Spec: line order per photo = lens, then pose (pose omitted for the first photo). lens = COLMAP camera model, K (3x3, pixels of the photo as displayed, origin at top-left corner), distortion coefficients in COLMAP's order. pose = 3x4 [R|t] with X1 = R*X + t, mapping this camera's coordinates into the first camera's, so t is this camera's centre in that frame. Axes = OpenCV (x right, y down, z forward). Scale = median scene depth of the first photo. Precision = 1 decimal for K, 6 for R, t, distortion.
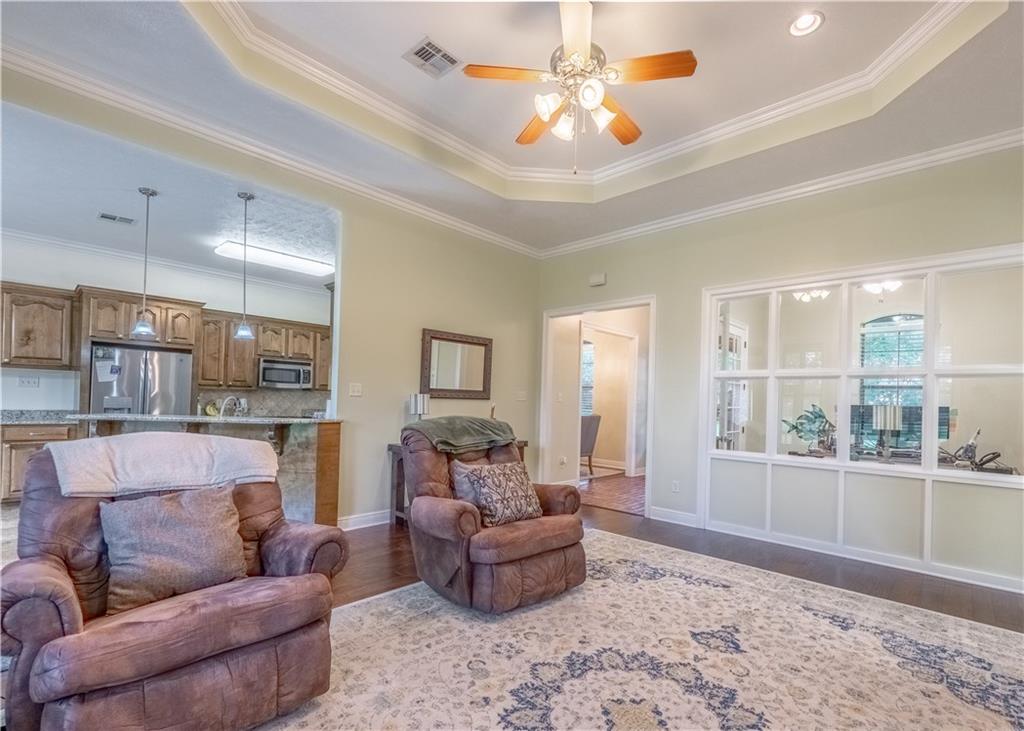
lens RADIAL K [[475.1, 0, 541.7], [0, 475.1, 396.5], [0, 0, 1]] dist [0.001902, -0.002344]
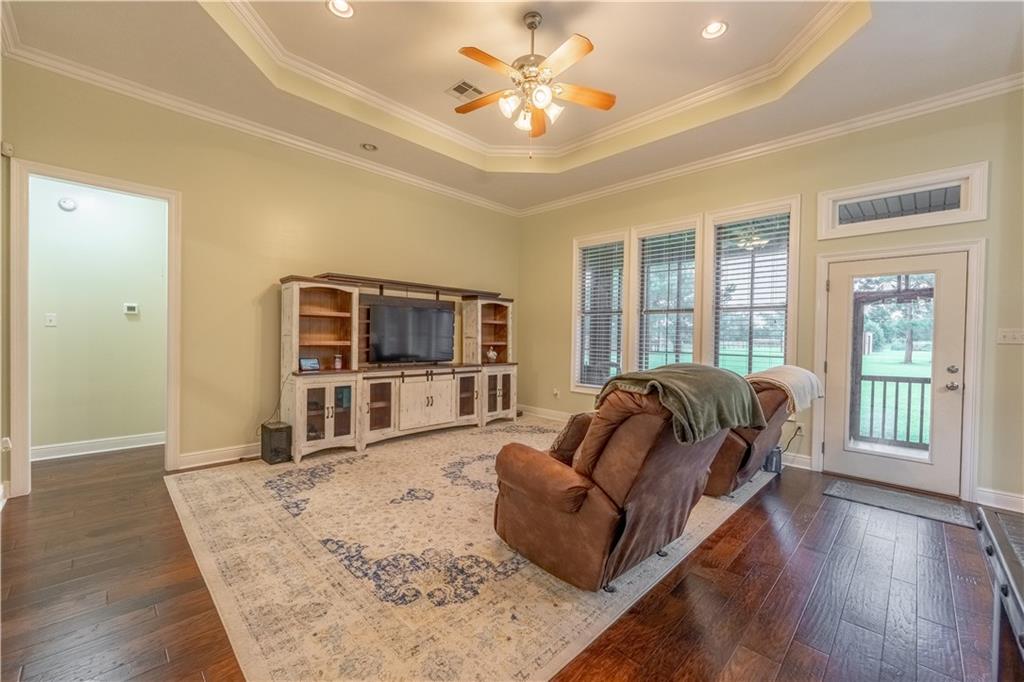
lens RADIAL K [[413.0, 0, 511.5], [0, 413.0, 343.1], [0, 0, 1]] dist [-0.002346, 0.000067]
pose [[-0.997555, -0.047132, 0.051607, 0.029299], [-0.046780, 0.998873, 0.008005, 0.018691], [-0.051926, 0.005571, -0.998635, 1.515373]]
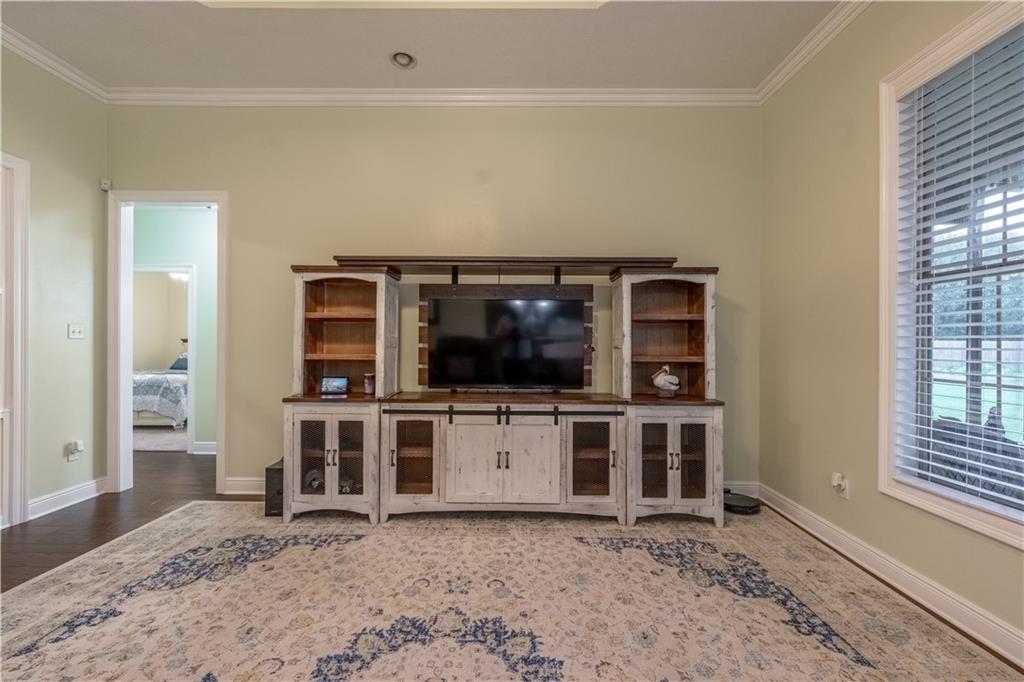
lens RADIAL K [[413.0, 0, 510.9], [0, 413.0, 343.4], [0, 0, 1]] dist [-0.002346, 0.000067]
pose [[-0.659040, -0.036105, 0.751241, -0.217682], [-0.032520, 0.999281, 0.019498, -0.000307], [-0.751405, -0.011580, -0.659740, 0.696604]]
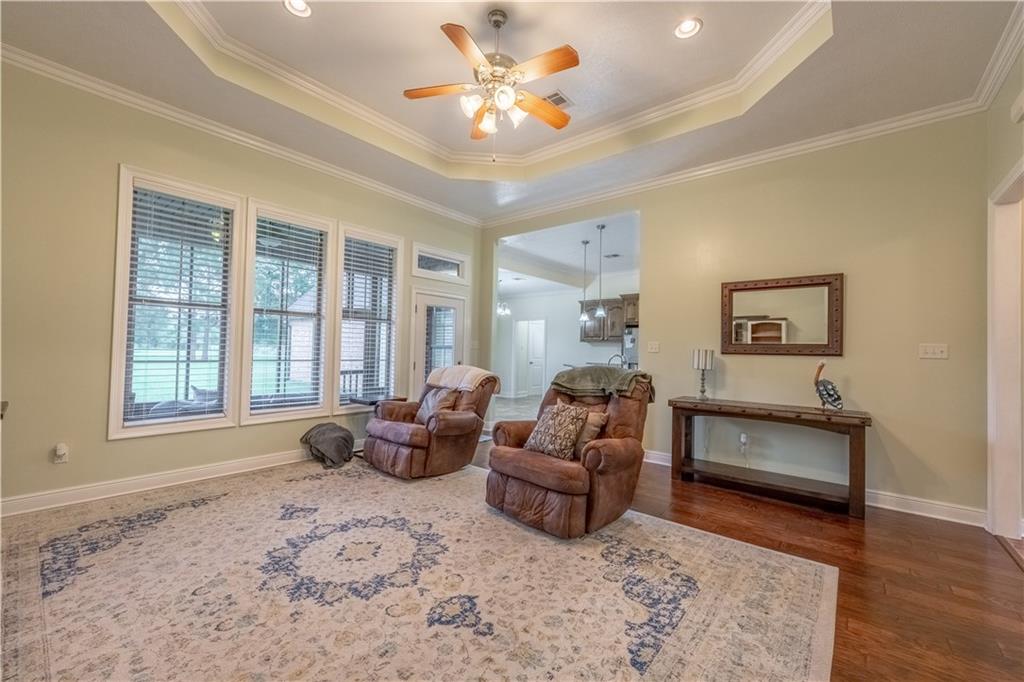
lens RADIAL K [[413.0, 0, 511.0], [0, 413.0, 340.9], [0, 0, 1]] dist [-0.002346, 0.000067]
pose [[0.030511, -0.048528, -0.998356, 0.790376], [-0.011079, 0.998743, -0.048885, 0.030760], [0.999473, 0.012552, 0.029935, 0.726344]]
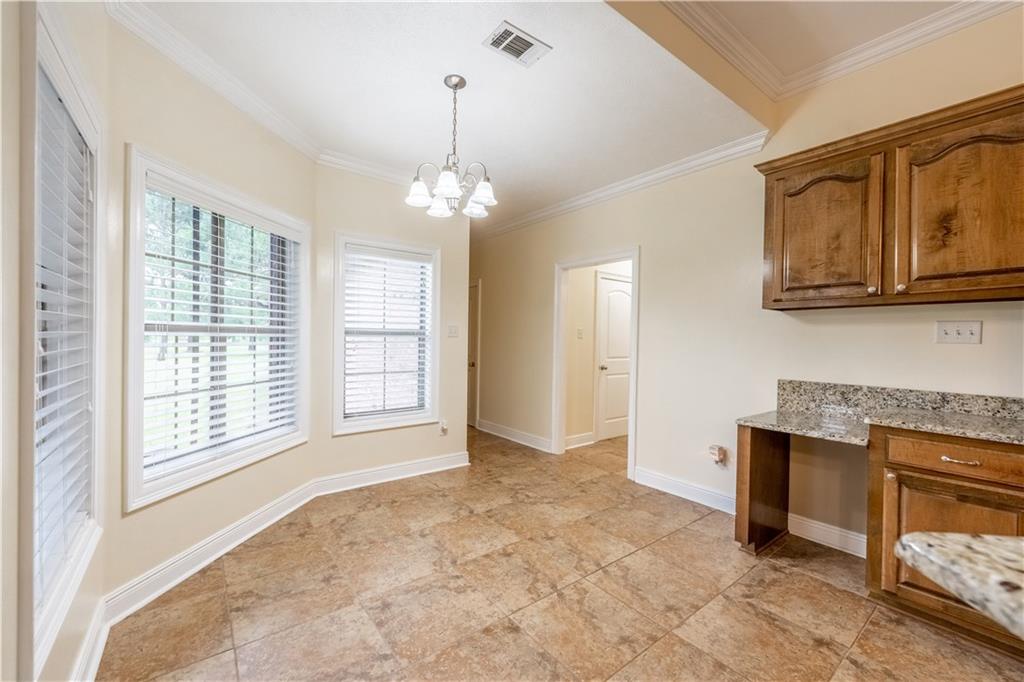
lens RADIAL K [[413.0, 0, 512.4], [0, 413.0, 343.3], [0, 0, 1]] dist [-0.002346, 0.000067]
pose [[-0.180231, -0.018612, -0.983448, -0.870136], [-0.009314, 0.999808, -0.017215, -0.013385], [0.983580, 0.006057, -0.180370, 0.920283]]
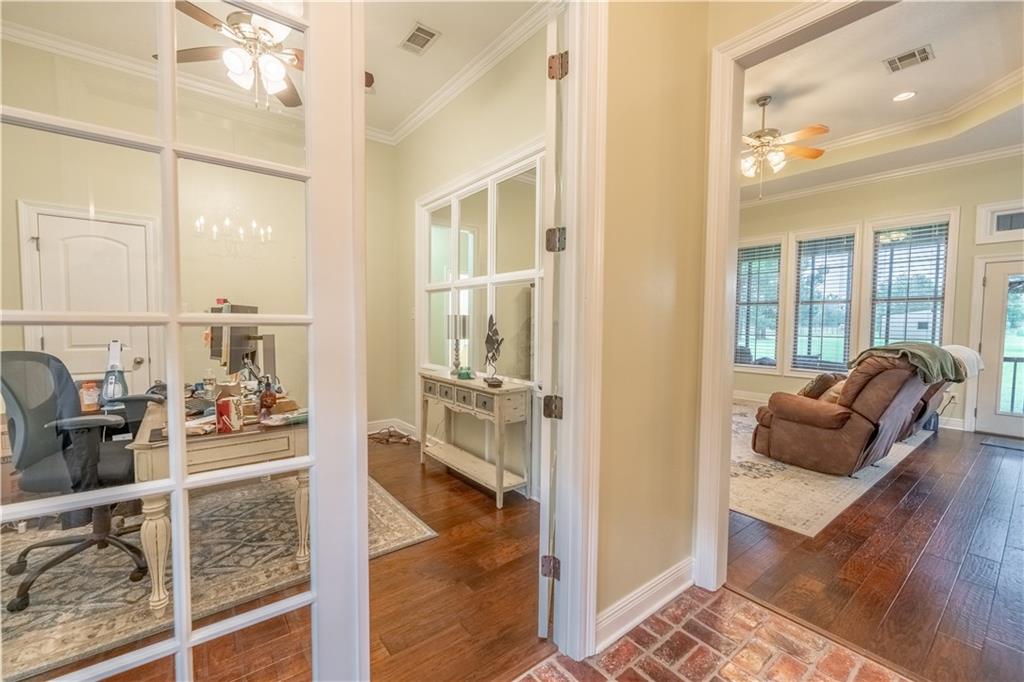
lens RADIAL K [[413.0, 0, 519.8], [0, 413.0, 344.6], [0, 0, 1]] dist [-0.002346, 0.000067]
pose [[-0.982594, -0.048062, 0.179439, 0.481967], [-0.040409, 0.998121, 0.046066, 0.040689], [-0.181316, 0.038013, -0.982690, 1.970074]]
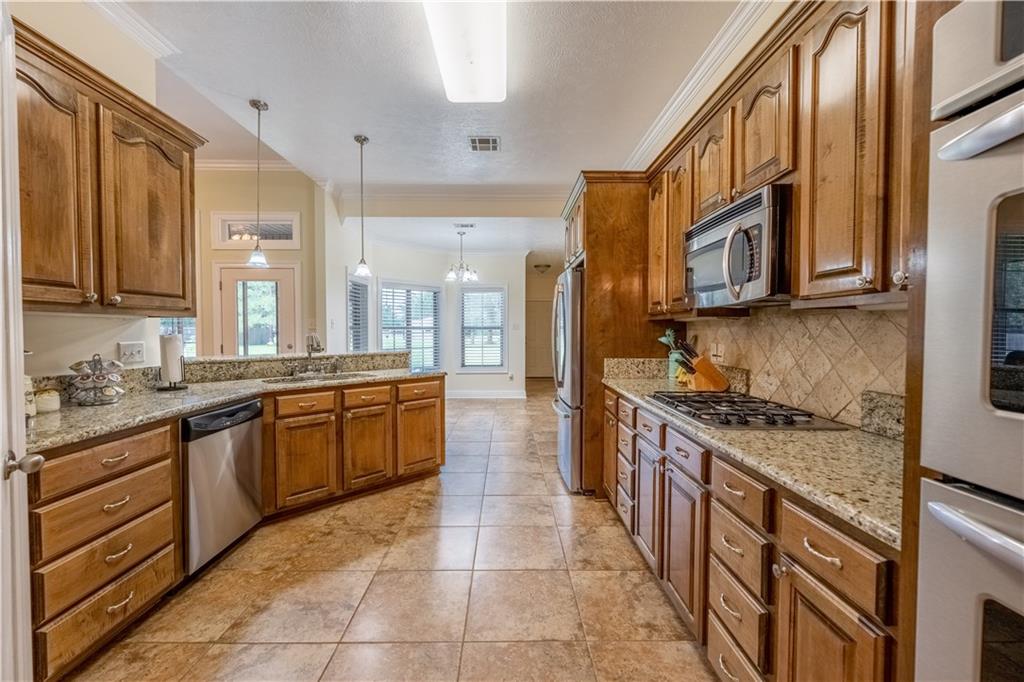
lens RADIAL K [[413.0, 0, 508.9], [0, 413.0, 341.8], [0, 0, 1]] dist [-0.002346, 0.000067]
pose [[-0.740986, -0.010791, -0.671434, -0.492279], [-0.015896, 0.999873, 0.001474, 0.012002], [0.671333, 0.011765, -0.741063, 2.069031]]
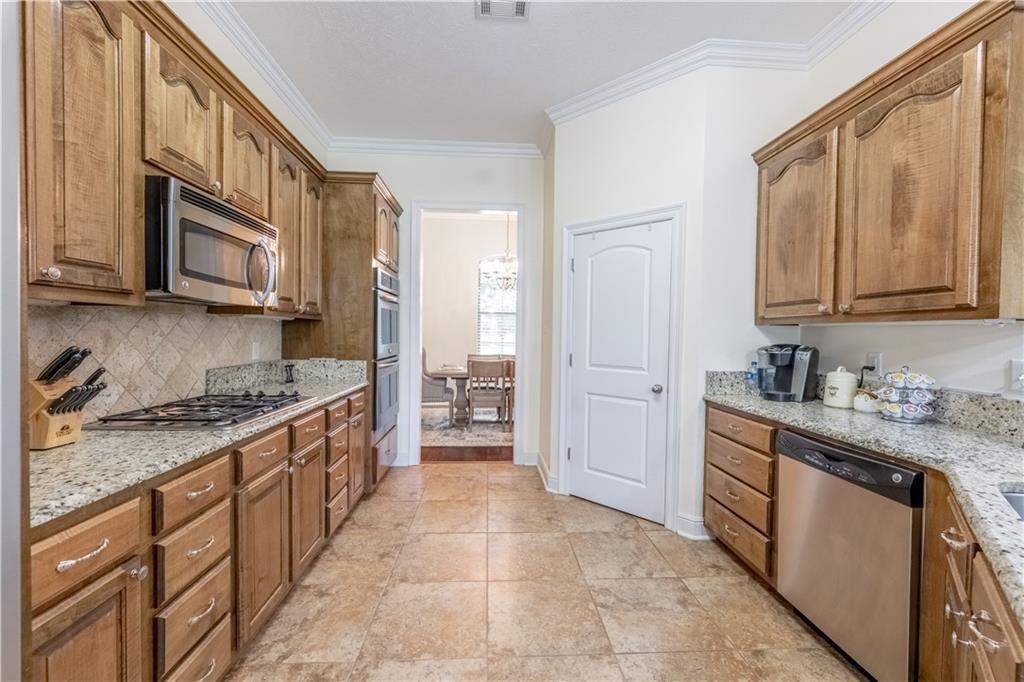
lens RADIAL K [[413.0, 0, 511.1], [0, 413.0, 342.9], [0, 0, 1]] dist [-0.002346, 0.000067]
pose [[0.707838, -0.035101, 0.705503, -1.115754], [-0.001679, 0.998678, 0.051372, -0.013724], [-0.706373, -0.037548, 0.706843, 1.307713]]
